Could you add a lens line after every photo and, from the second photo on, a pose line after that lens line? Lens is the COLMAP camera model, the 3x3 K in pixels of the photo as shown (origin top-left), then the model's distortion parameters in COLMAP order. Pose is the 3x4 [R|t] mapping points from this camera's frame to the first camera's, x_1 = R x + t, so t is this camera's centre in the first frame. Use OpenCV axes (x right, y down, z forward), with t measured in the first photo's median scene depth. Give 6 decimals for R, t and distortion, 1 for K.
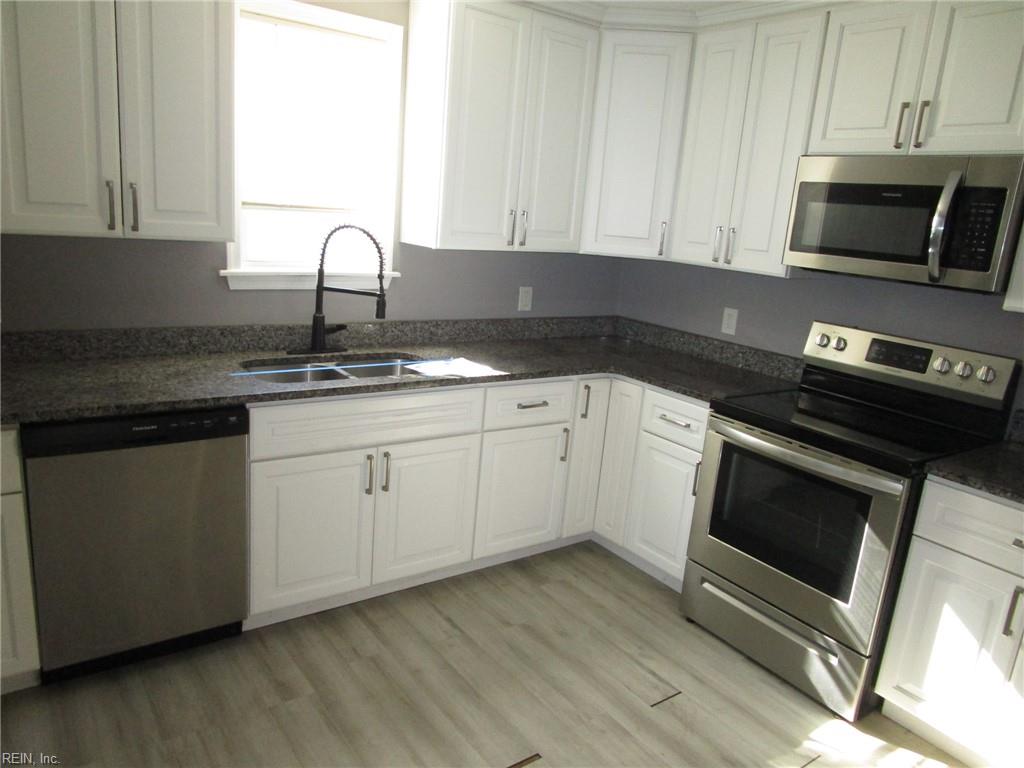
lens RADIAL K [[729.3, 0, 512.0], [0, 729.3, 384.0], [0, 0, 1]] dist [0.004634, -0.040332]
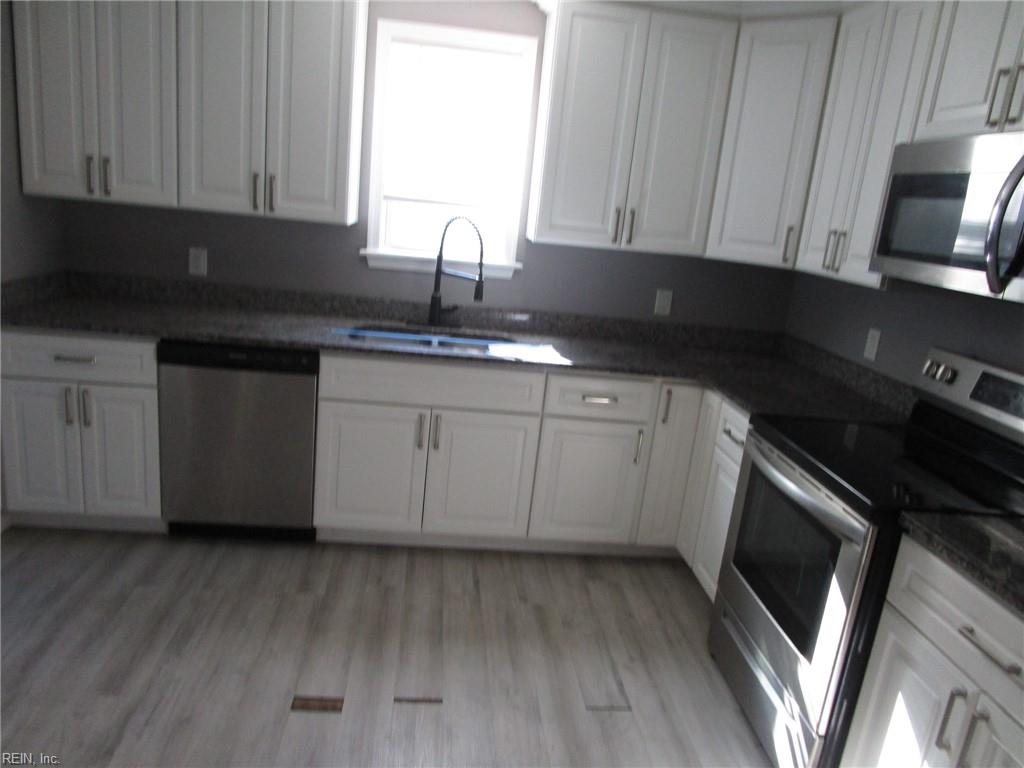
lens RADIAL K [[729.3, 0, 512.0], [0, 729.3, 384.0], [0, 0, 1]] dist [0.004634, -0.040332]
pose [[0.860053, 0.130657, -0.493191, 0.445547], [-0.148698, 0.988879, 0.002667, 0.024981], [0.488055, 0.071043, 0.869917, 0.067682]]
